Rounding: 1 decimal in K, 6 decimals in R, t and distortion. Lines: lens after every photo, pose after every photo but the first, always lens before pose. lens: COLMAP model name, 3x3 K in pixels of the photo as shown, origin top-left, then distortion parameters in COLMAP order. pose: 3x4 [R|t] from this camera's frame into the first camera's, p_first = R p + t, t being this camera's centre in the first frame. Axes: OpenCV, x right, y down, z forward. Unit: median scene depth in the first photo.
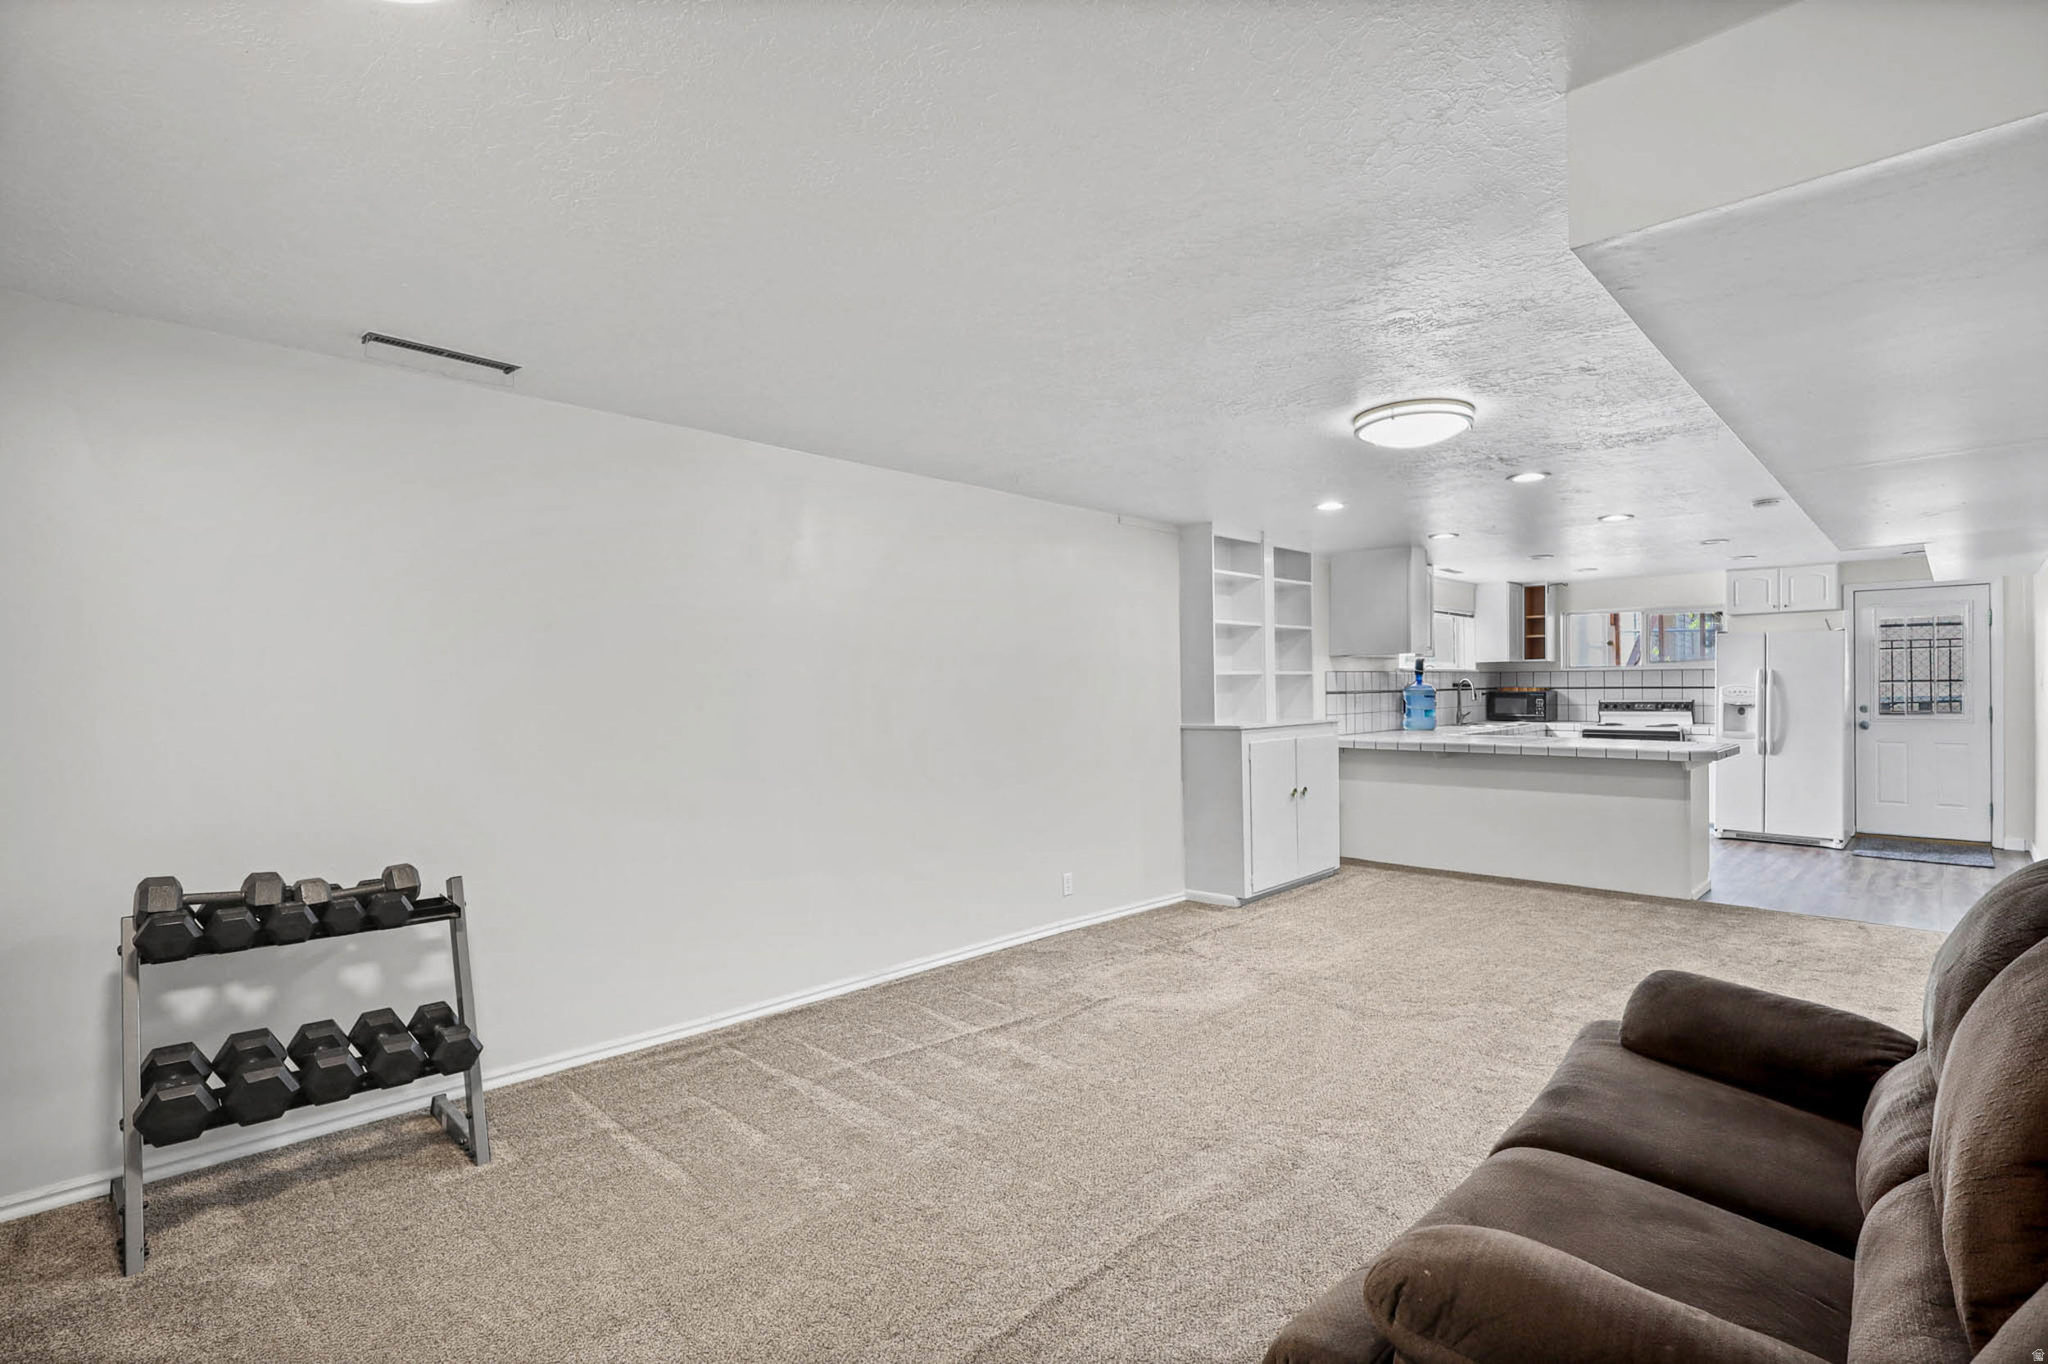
lens RADIAL K [[969.6, 0, 1053.4], [0, 969.6, 678.7], [0, 0, 1]] dist [-0.002965, 0.002695]
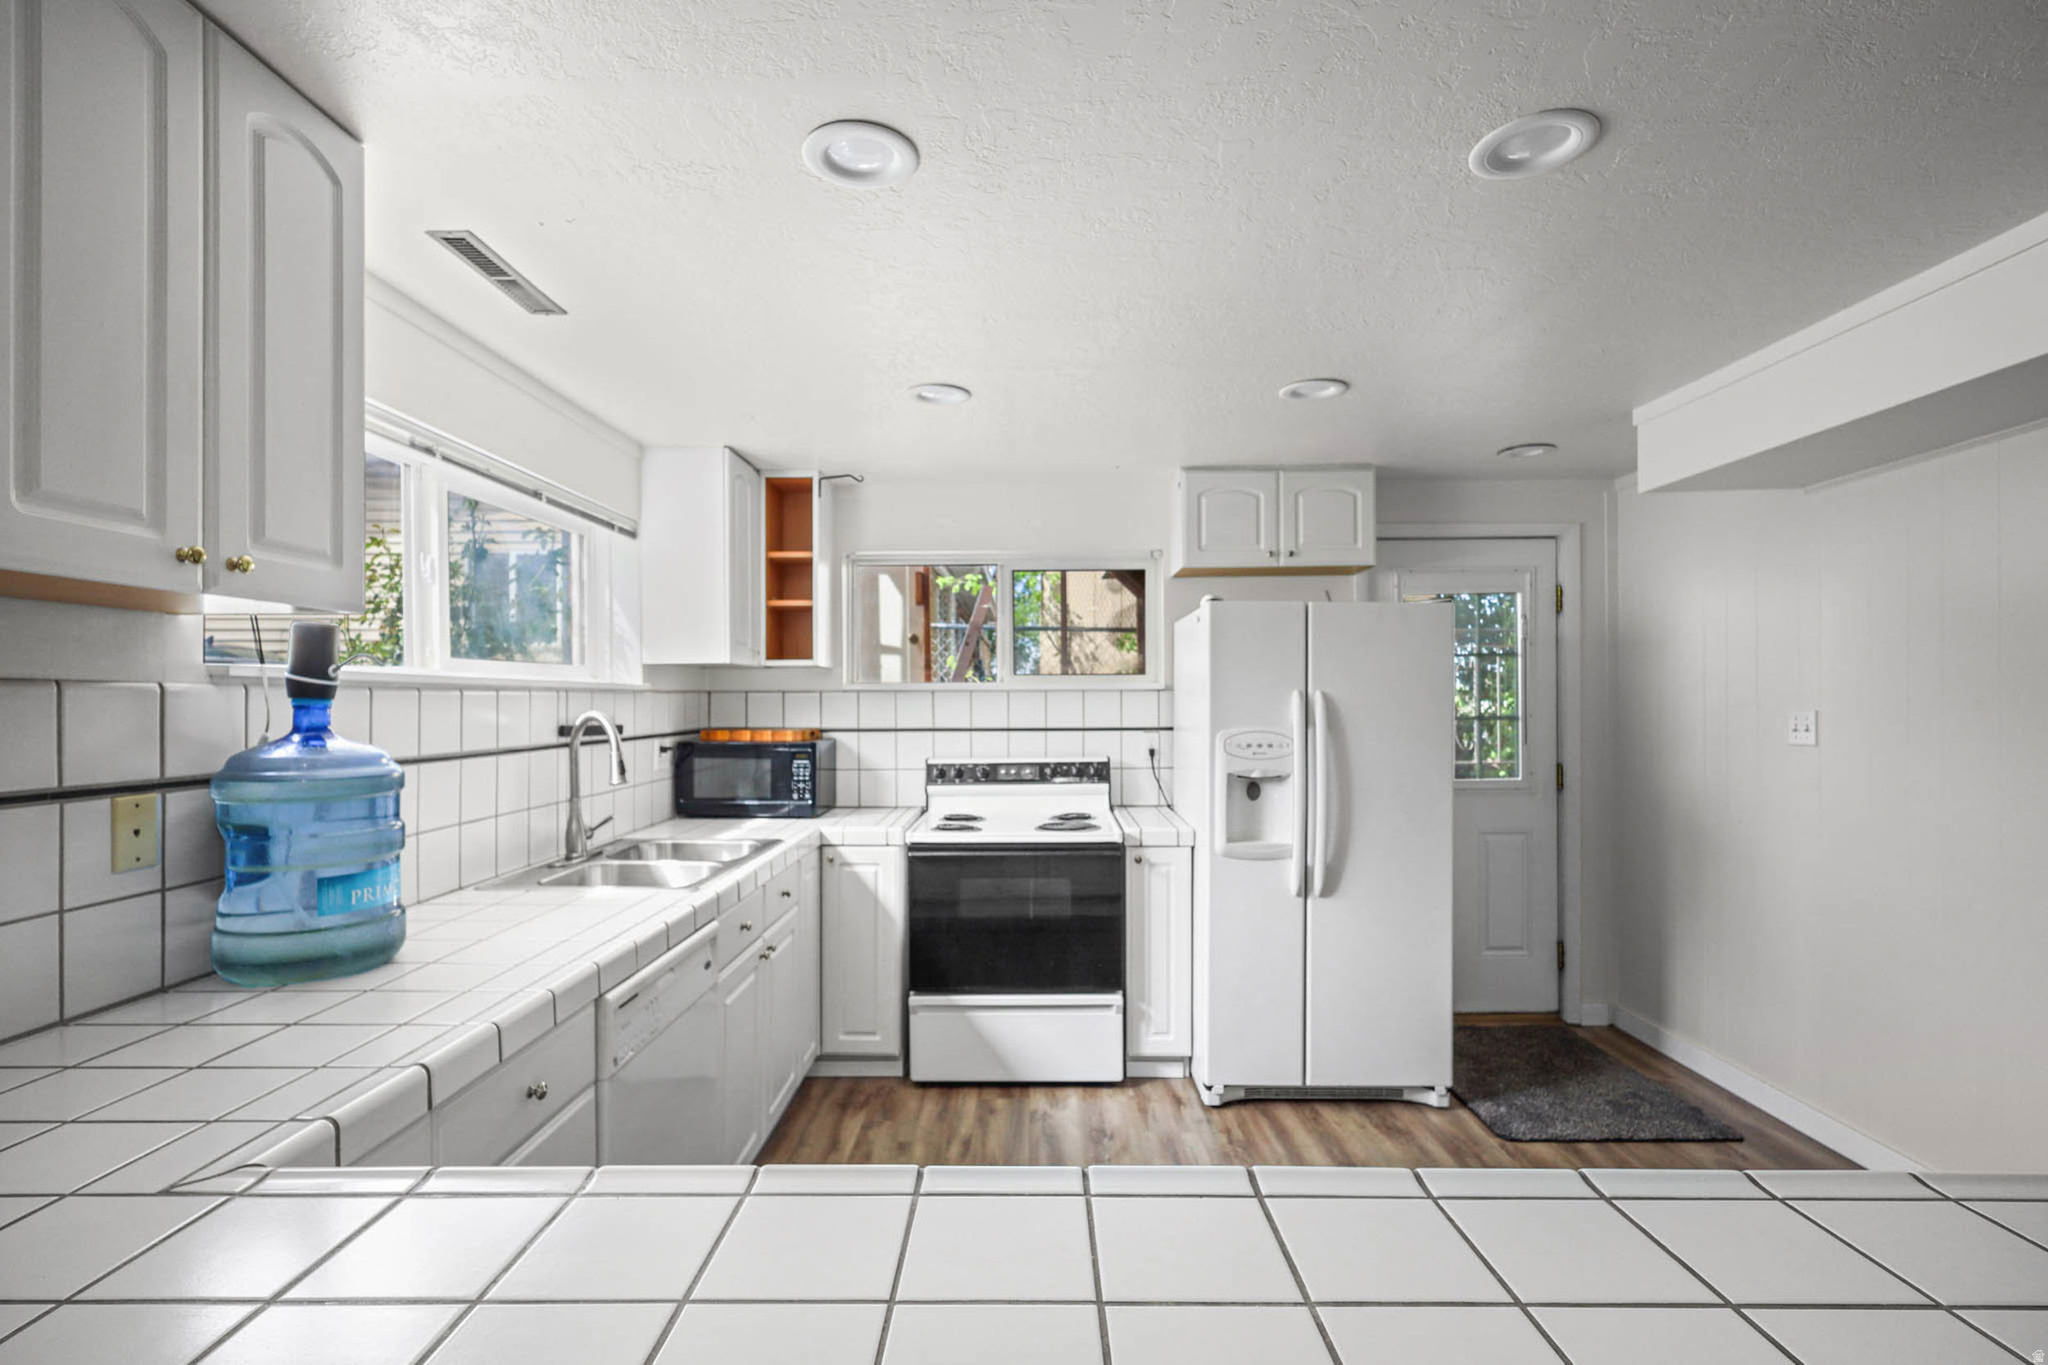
lens RADIAL K [[969.6, 0, 984.8], [0, 969.6, 684.2], [0, 0, 1]] dist [-0.002965, 0.002695]
pose [[0.765691, 0.015423, 0.643023, 0.319193], [-0.004141, 0.999810, -0.019049, -0.003020], [-0.643195, 0.011922, 0.765610, 0.679088]]
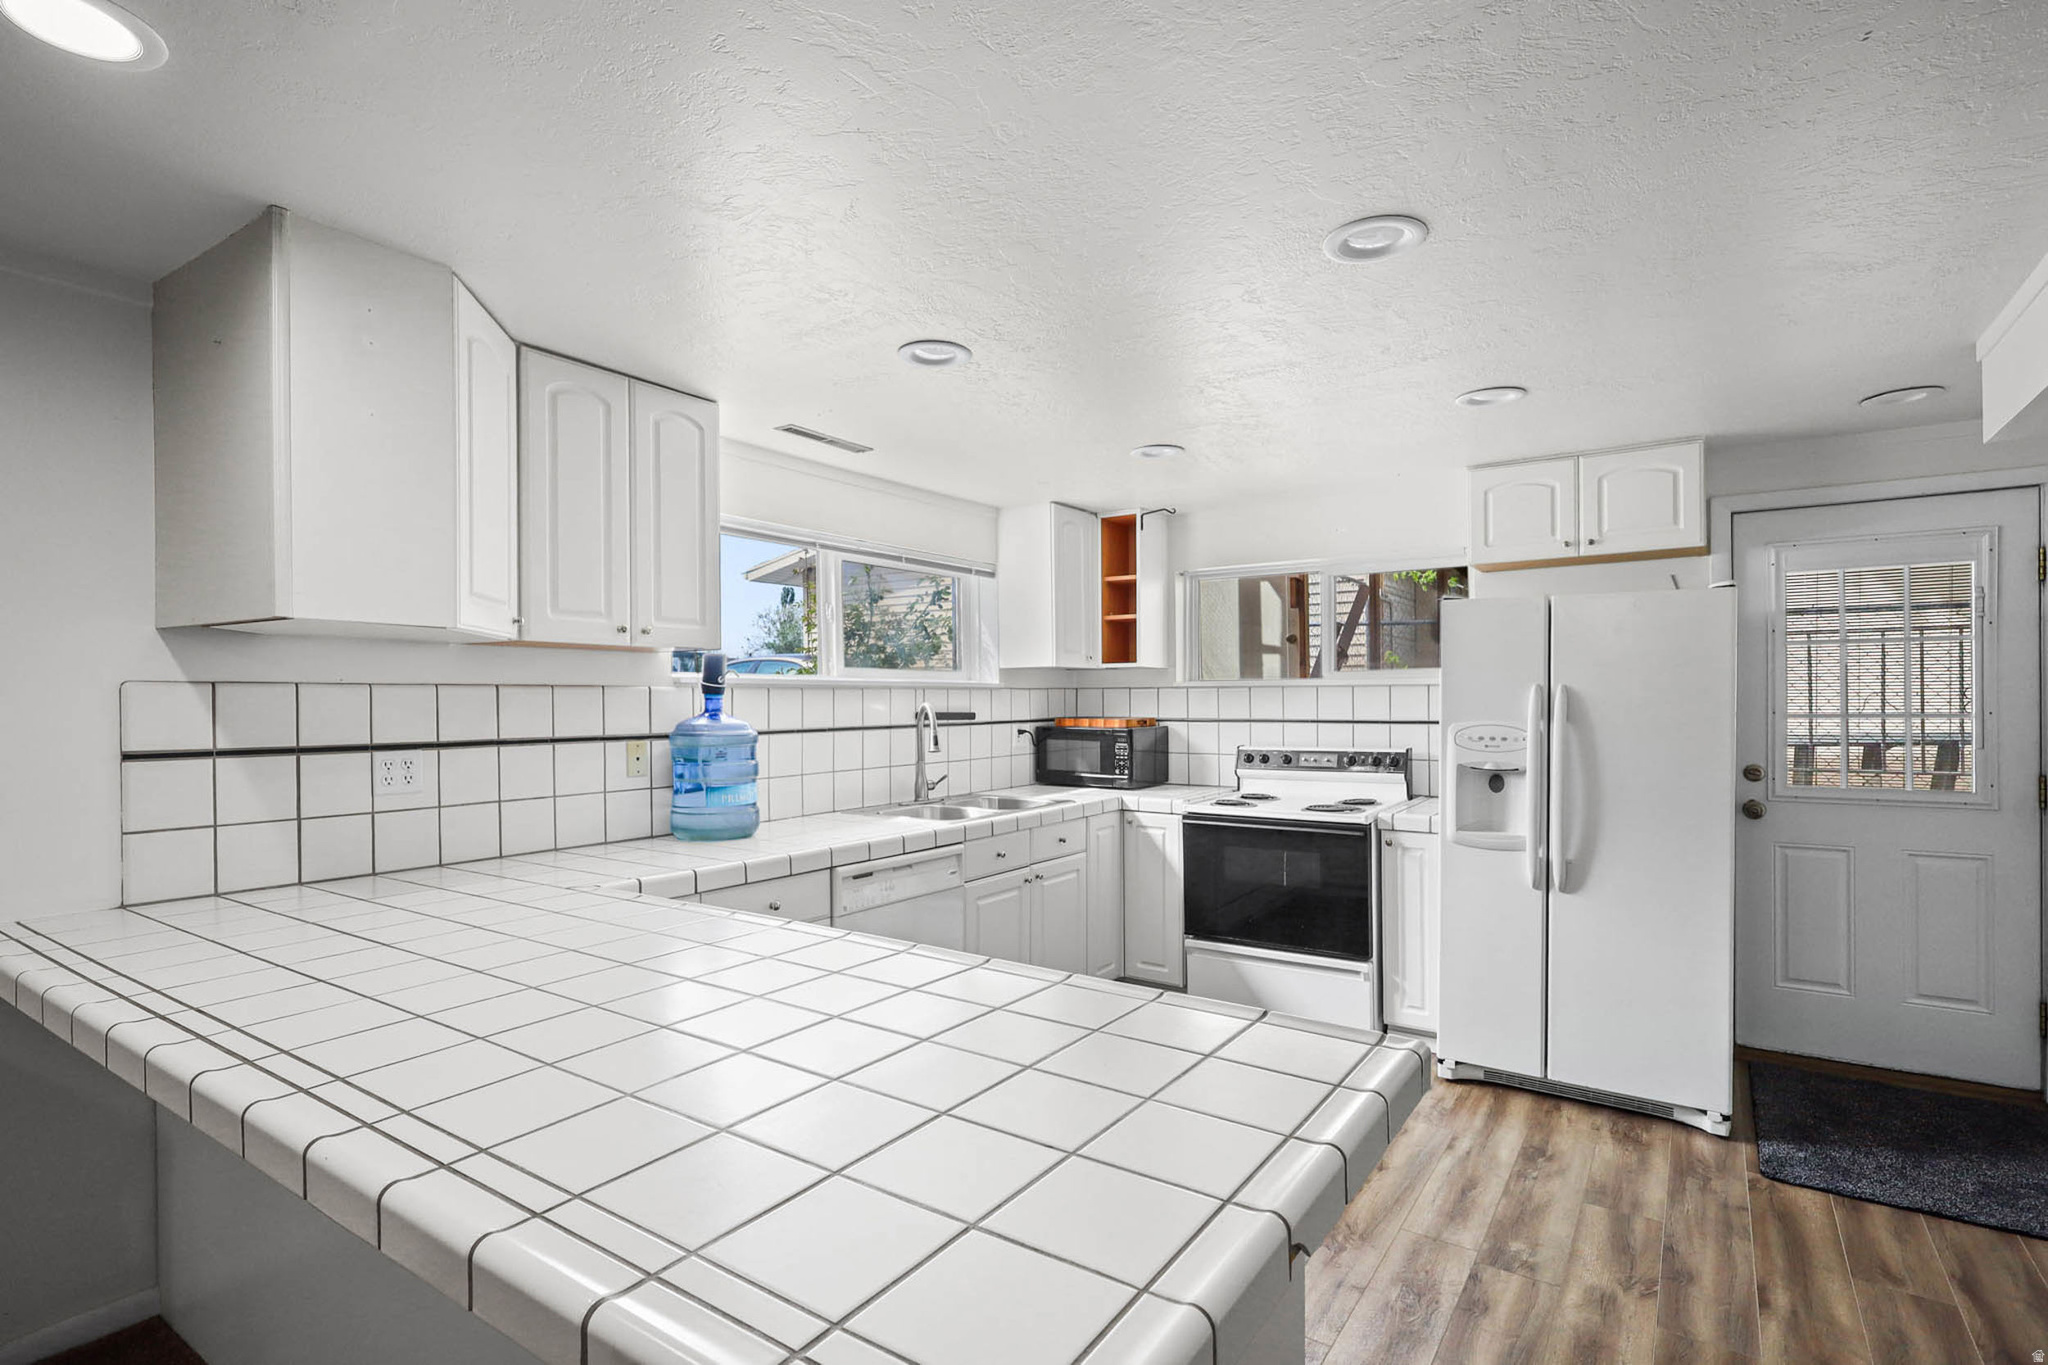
lens RADIAL K [[969.6, 0, 1013.3], [0, 969.6, 685.3], [0, 0, 1]] dist [-0.002965, 0.002695]
pose [[0.991997, 0.005561, 0.126142, 0.401485], [-0.004382, 0.999944, -0.009622, -0.003588], [-0.126188, 0.008992, 0.991966, 0.544571]]
